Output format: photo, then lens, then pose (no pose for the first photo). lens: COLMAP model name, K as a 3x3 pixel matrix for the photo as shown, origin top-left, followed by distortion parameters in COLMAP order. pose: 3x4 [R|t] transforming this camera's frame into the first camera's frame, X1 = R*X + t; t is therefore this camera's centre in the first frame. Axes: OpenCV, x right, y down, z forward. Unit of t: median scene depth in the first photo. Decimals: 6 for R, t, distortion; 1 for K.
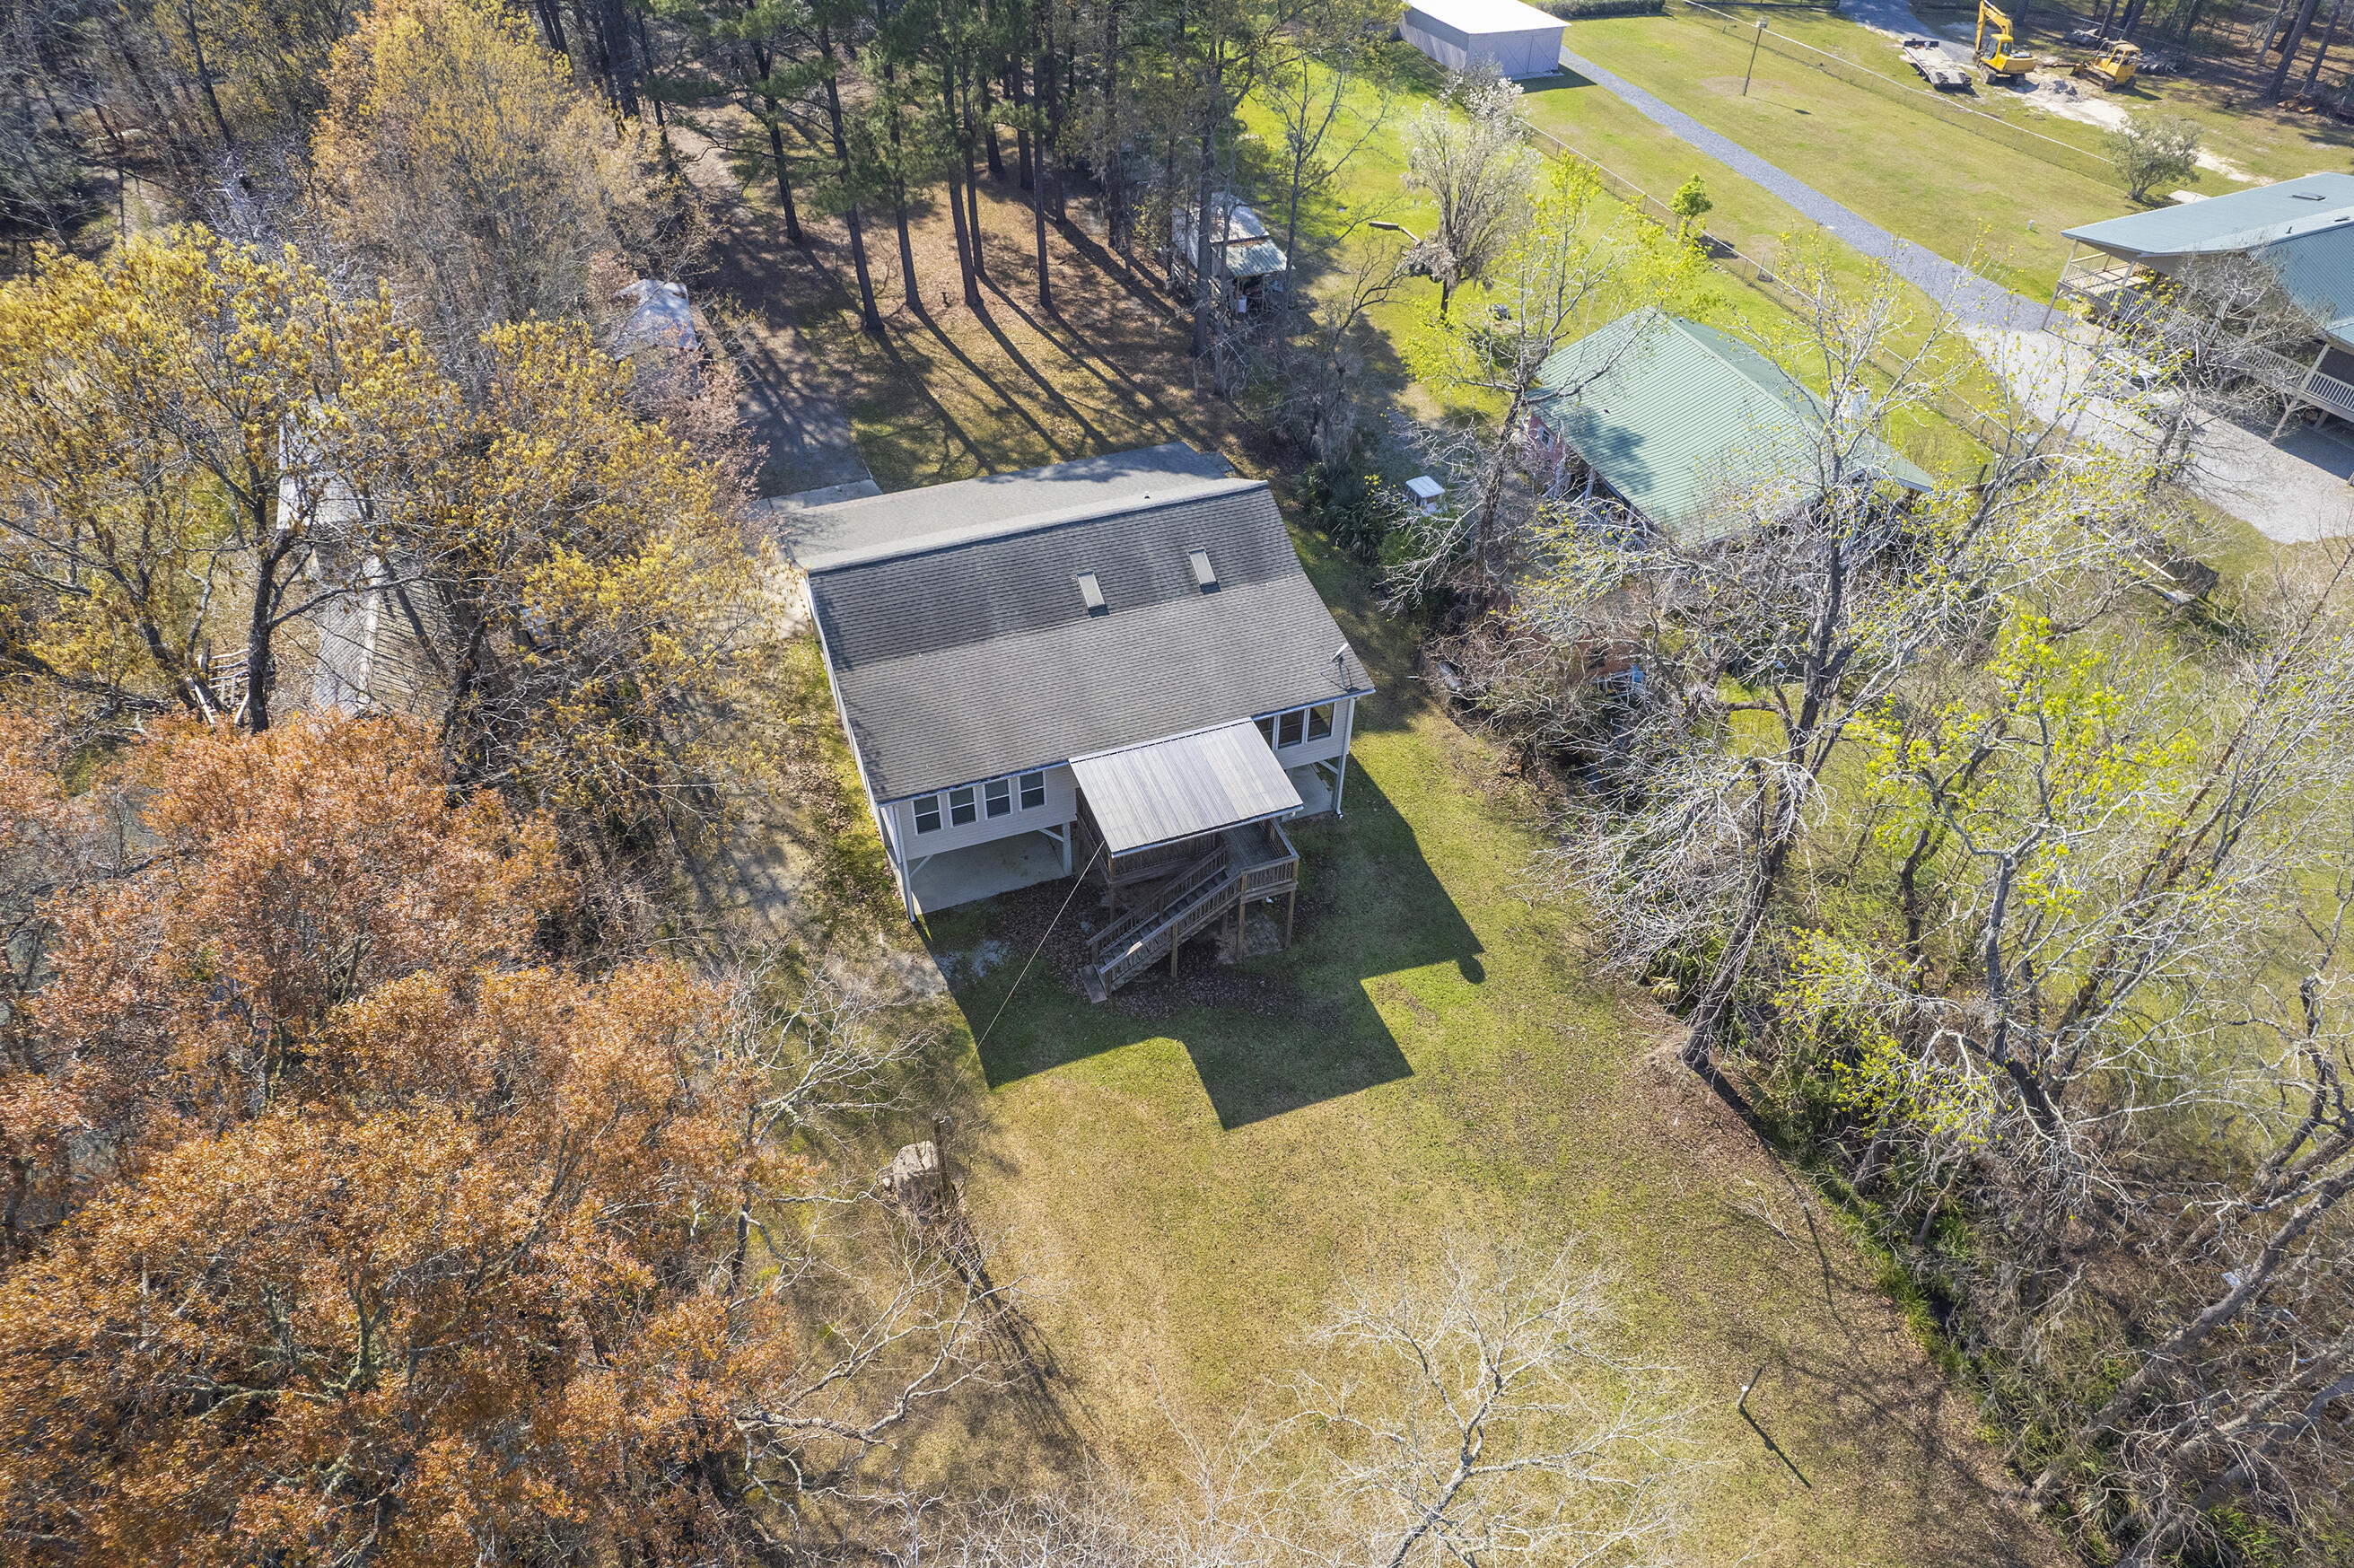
lens RADIAL K [[1504.6, 0, 1183.0], [0, 1504.6, 802.7], [0, 0, 1]] dist [-0.077727, 0.070307]
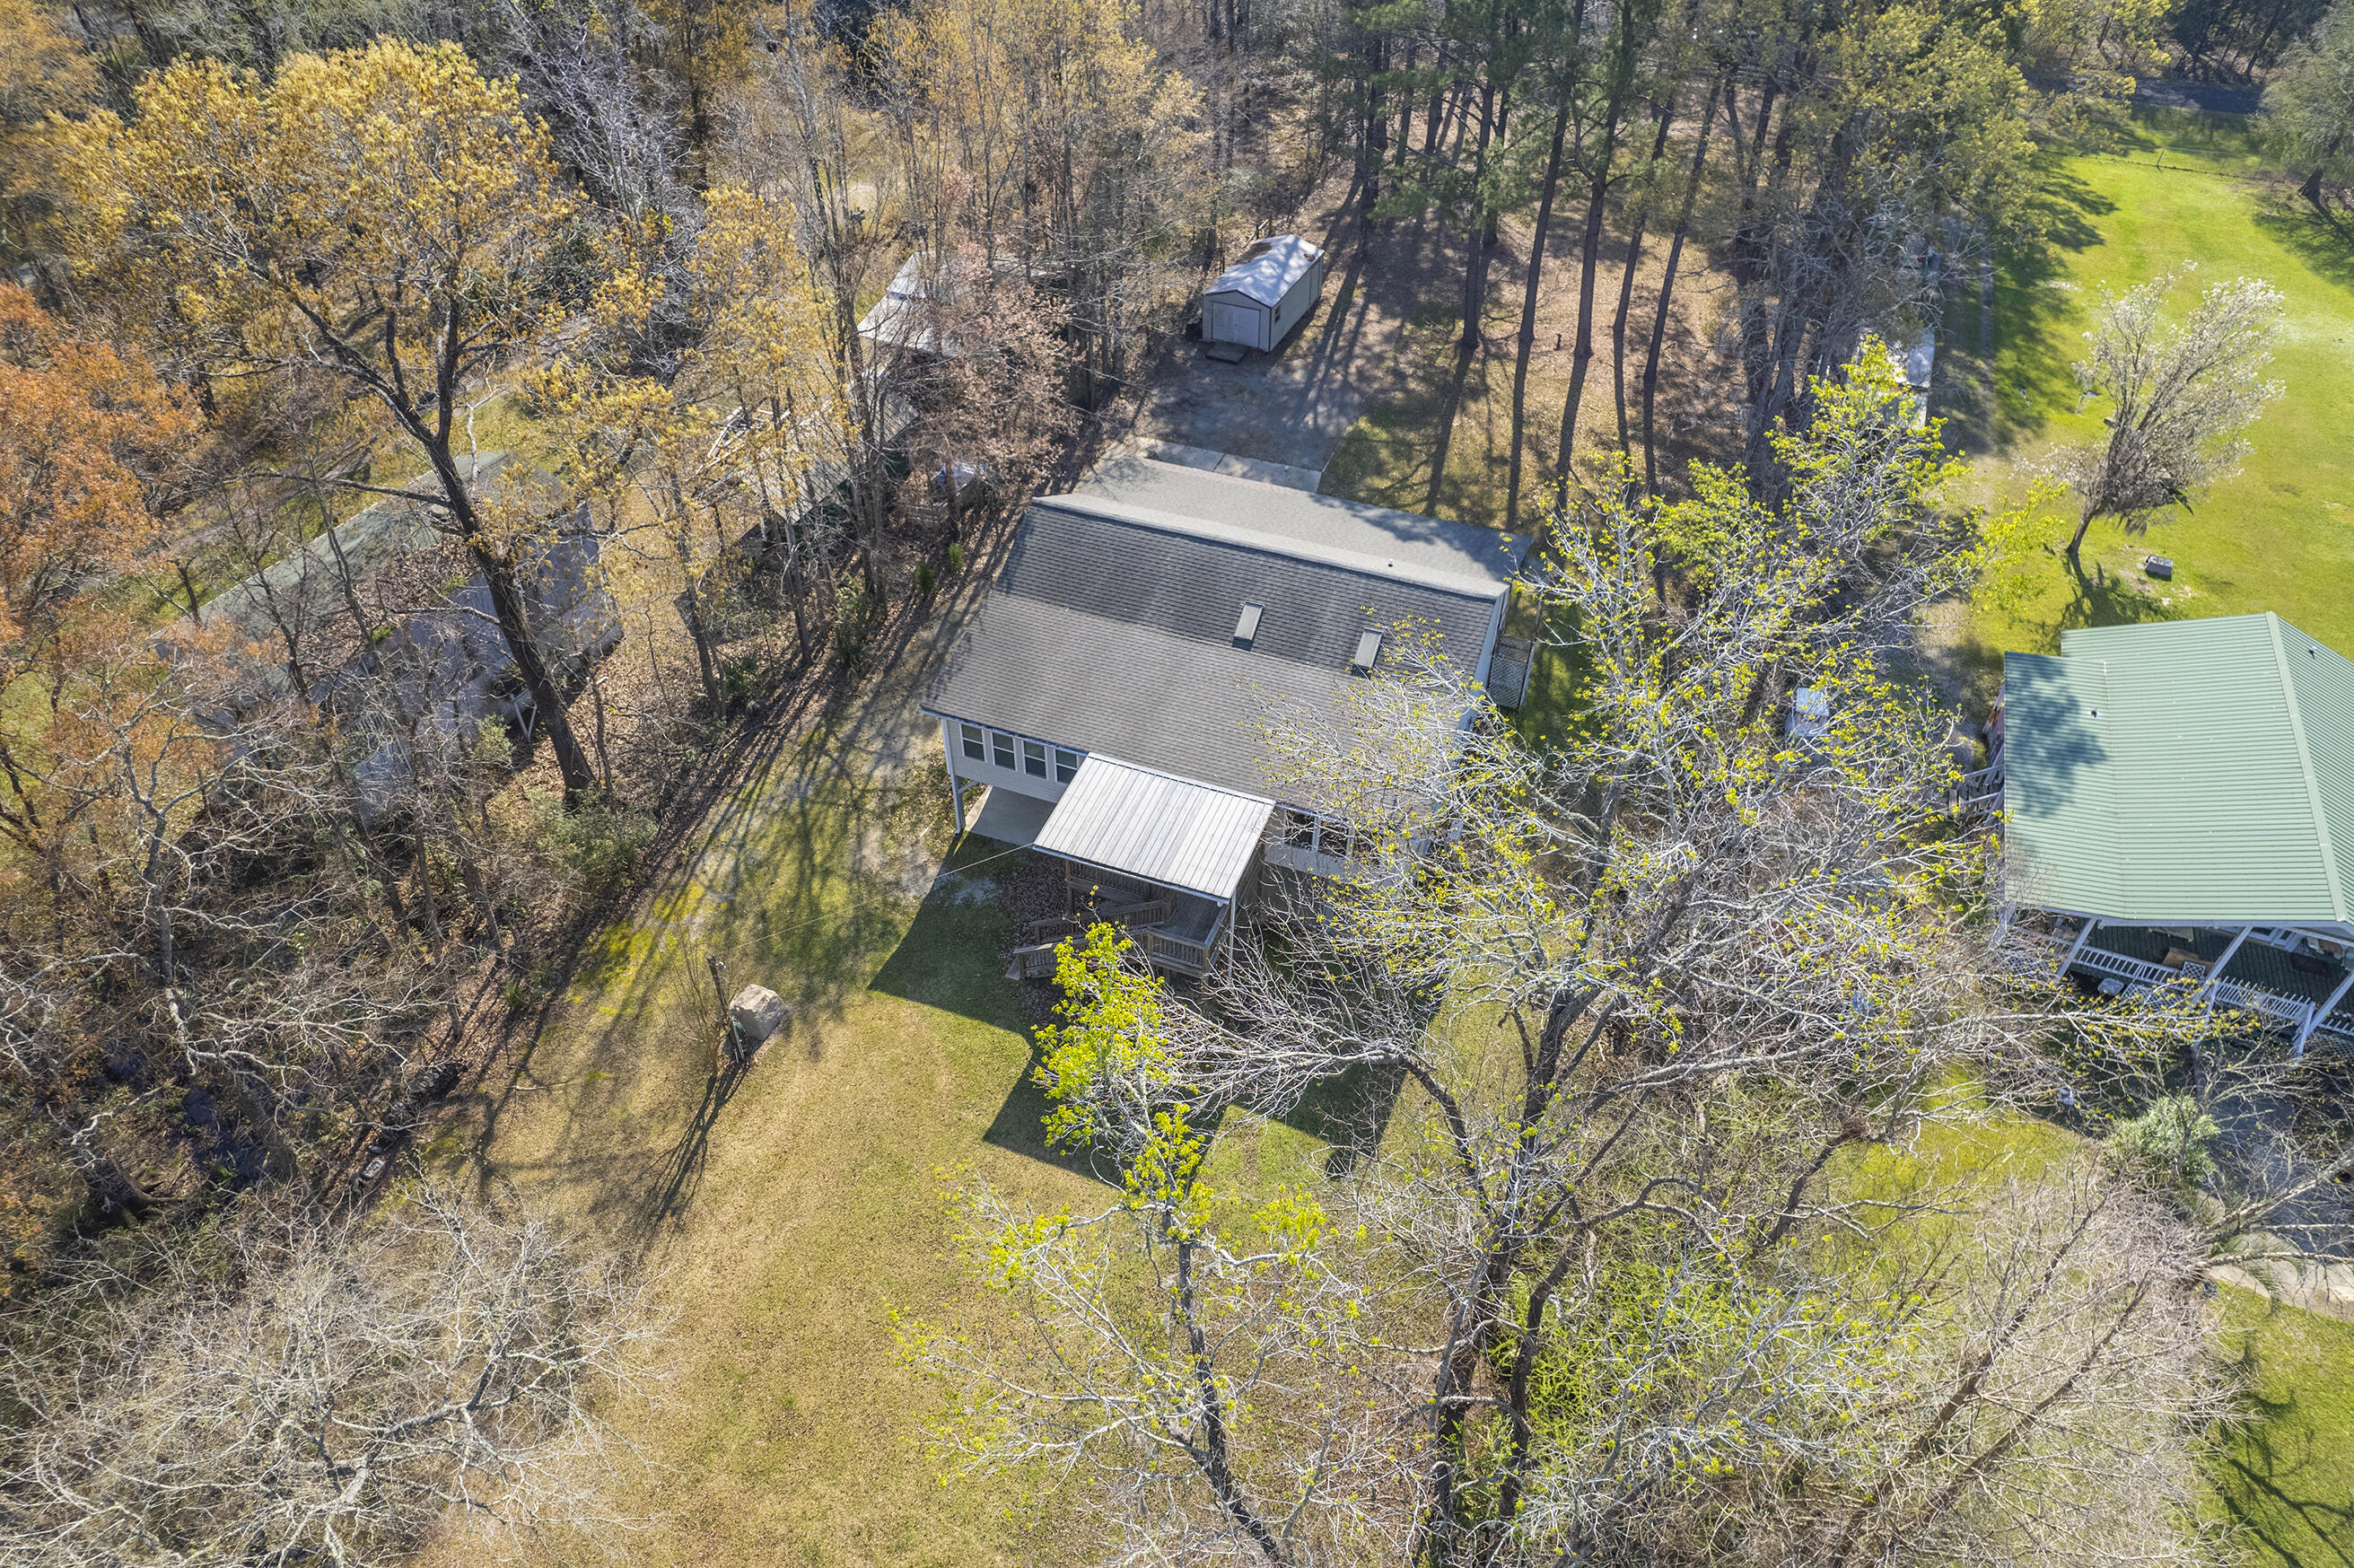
lens RADIAL K [[1504.6, 0, 1183.0], [0, 1504.6, 802.7], [0, 0, 1]] dist [-0.077727, 0.070307]
pose [[0.740711, 0.444443, -0.503803, 0.411774], [-0.446507, 0.885988, 0.125127, -0.127840], [0.501975, 0.132269, 0.854708, 0.143661]]
